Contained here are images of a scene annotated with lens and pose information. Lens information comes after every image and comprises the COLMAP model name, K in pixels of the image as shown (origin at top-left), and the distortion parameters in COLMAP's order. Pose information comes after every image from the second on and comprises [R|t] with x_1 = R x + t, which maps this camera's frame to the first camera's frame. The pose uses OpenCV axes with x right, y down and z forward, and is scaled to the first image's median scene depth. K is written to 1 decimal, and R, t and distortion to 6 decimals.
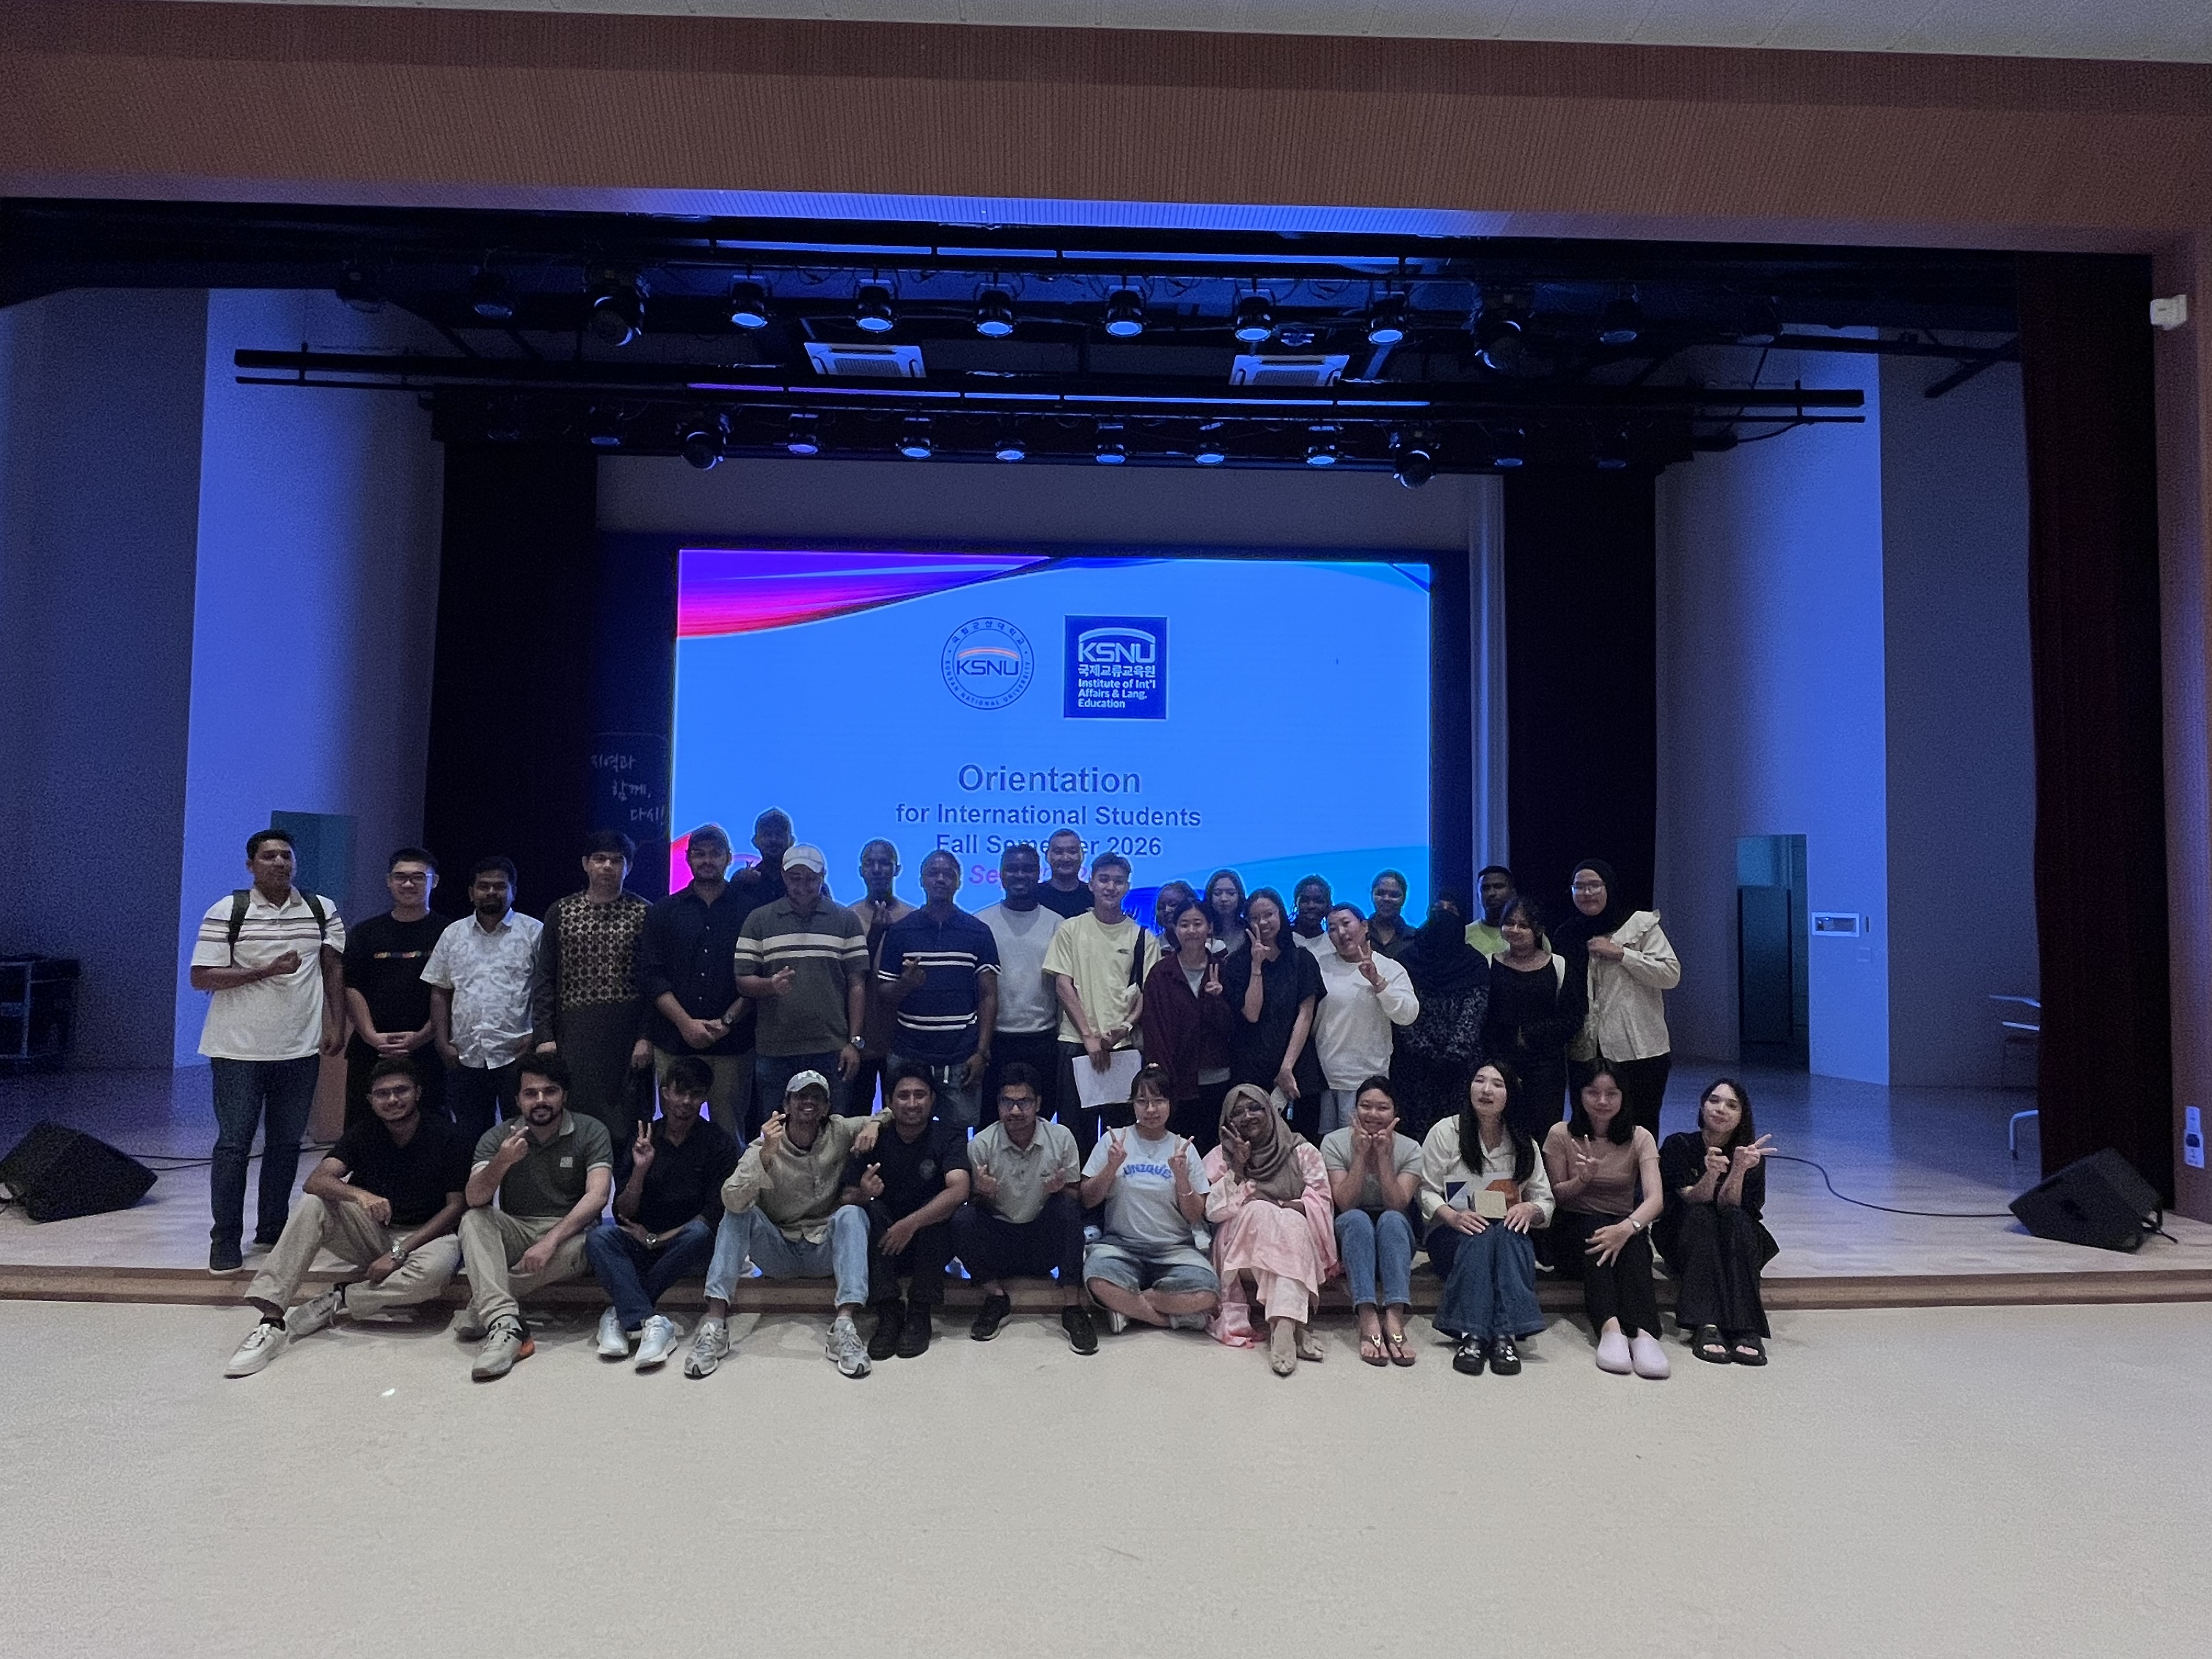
lens RADIAL K [[1230.0, 0, 1102.5], [0, 1230.0, 838.1], [0, 0, 1]] dist [-0.004778, -0.001355]
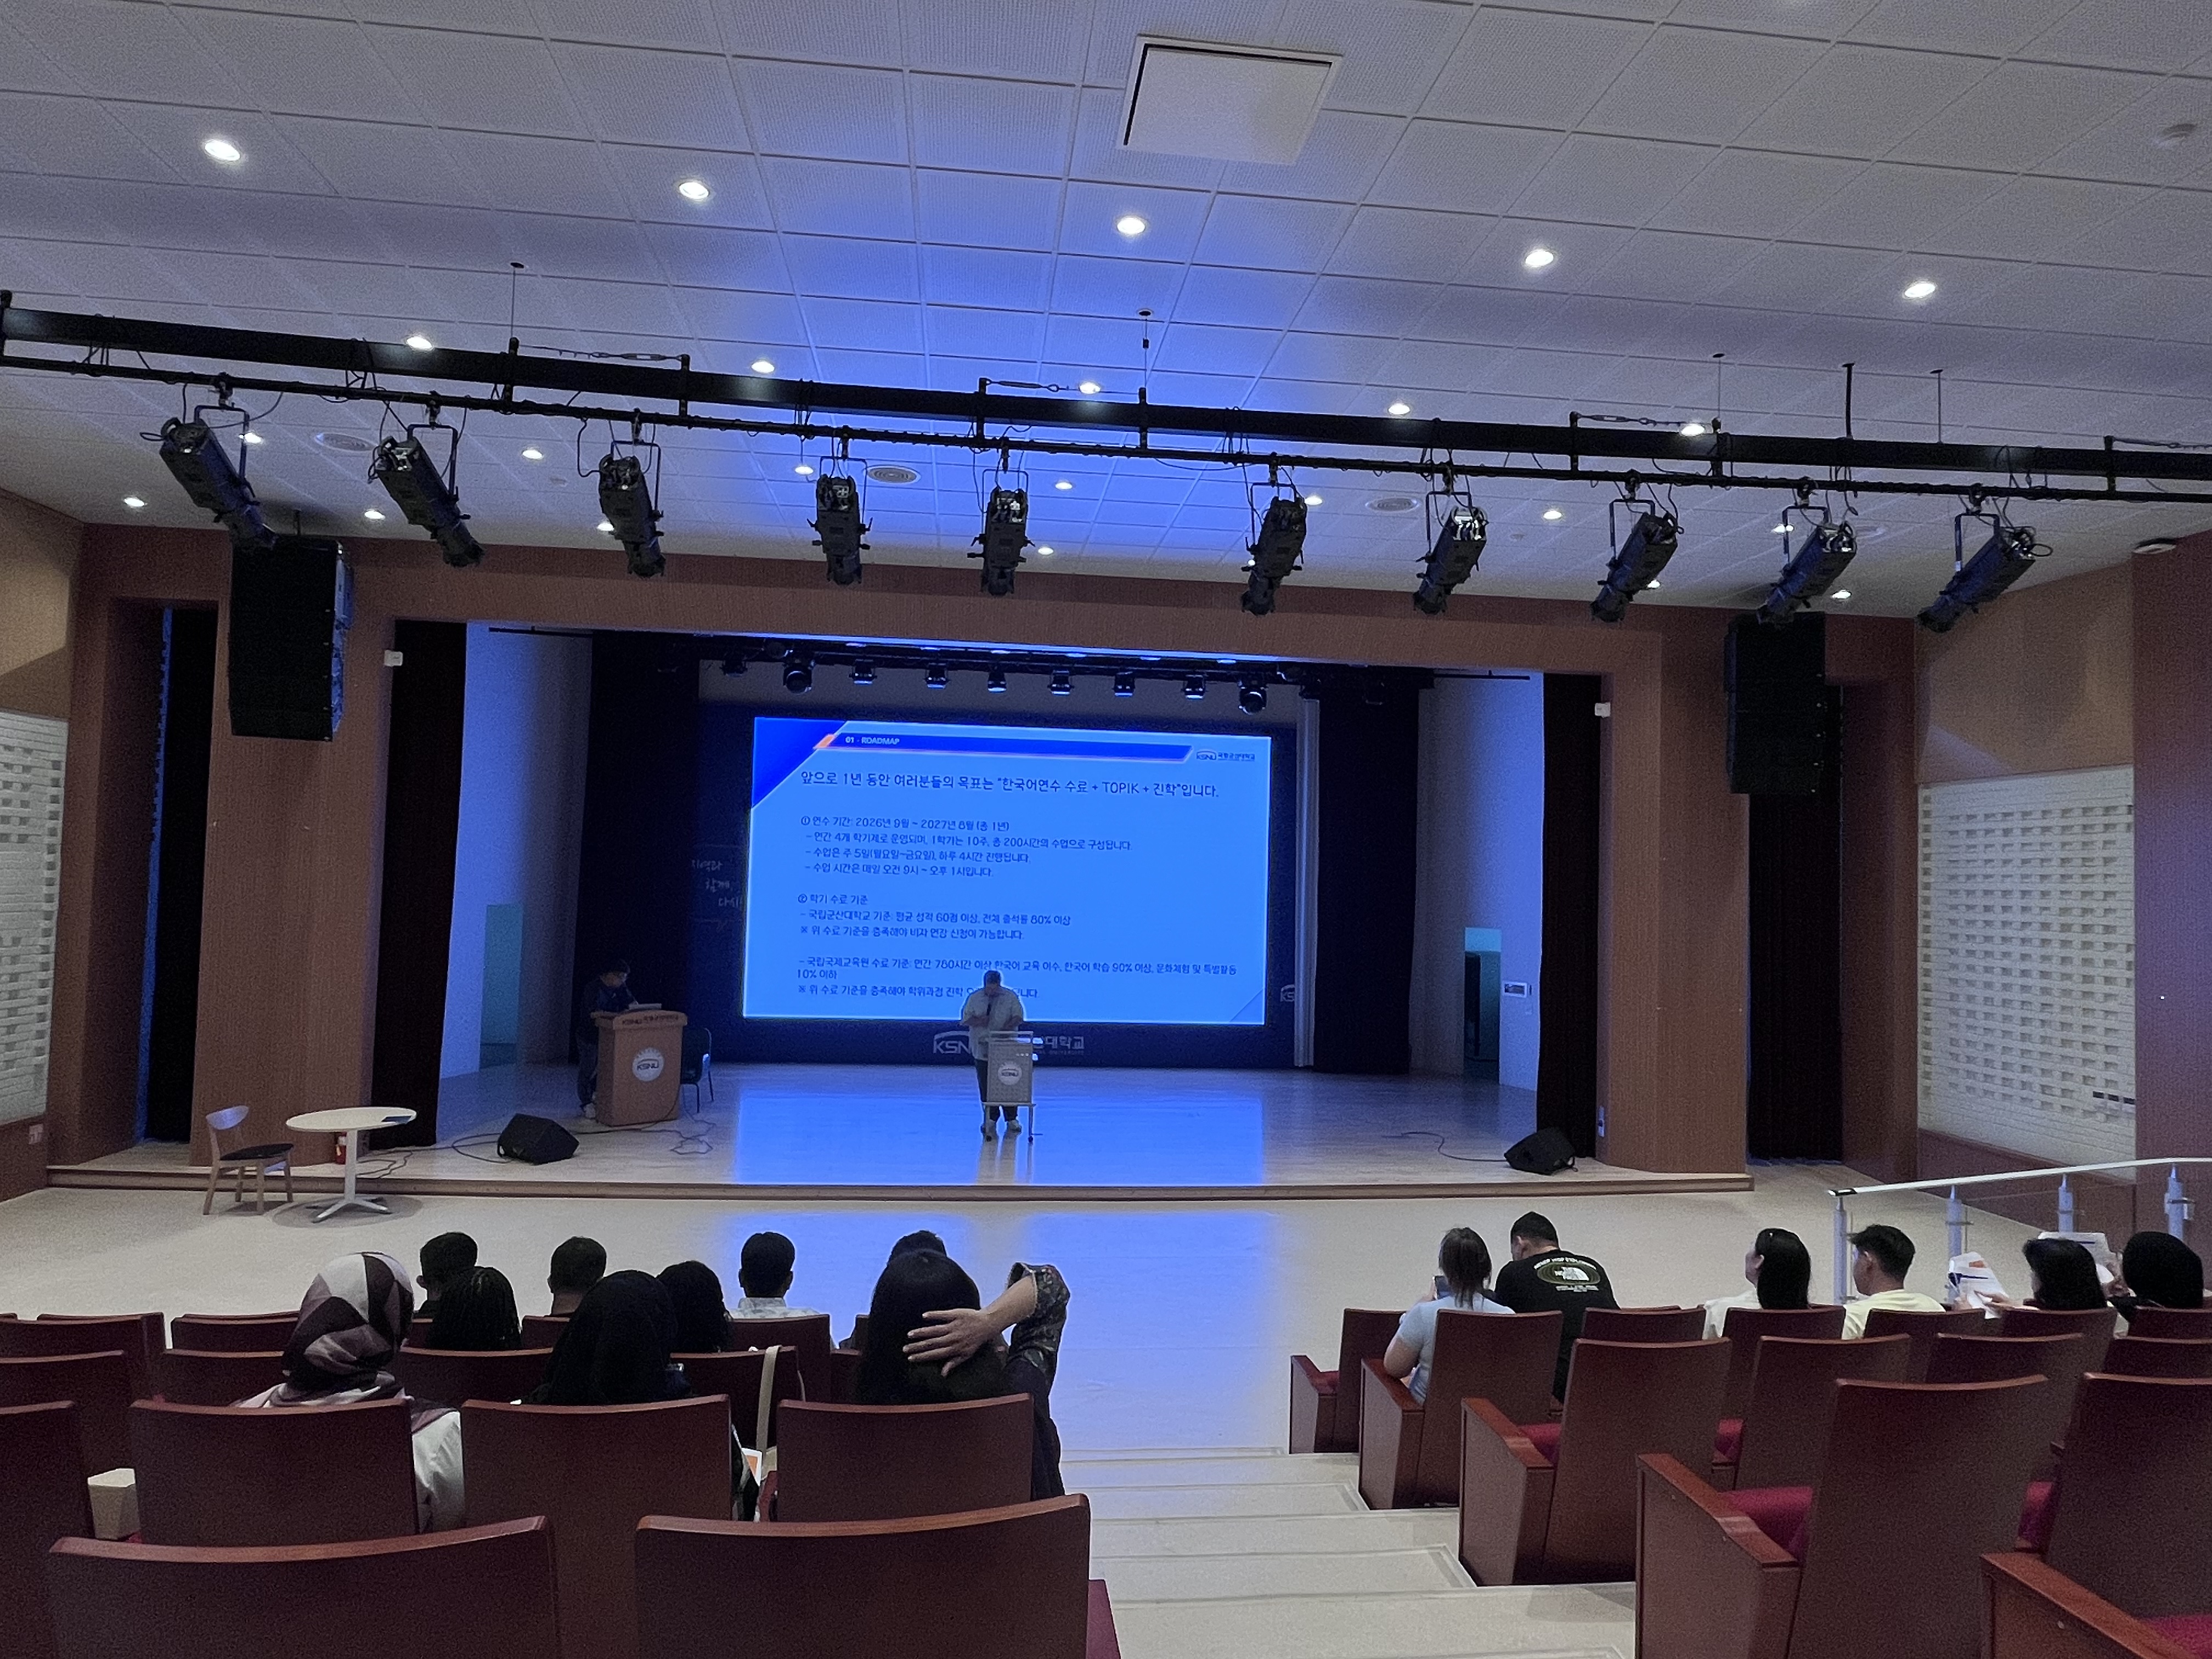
lens RADIAL K [[1262.1, 0, 1092.0], [0, 1262.1, 833.1], [0, 0, 1]] dist [-0.000241, -0.000365]
pose [[0.997274, 0.016005, 0.072033, -0.066318], [-0.016321, 0.999860, 0.003807, -0.137121], [-0.071962, -0.004972, 0.997395, -0.617006]]
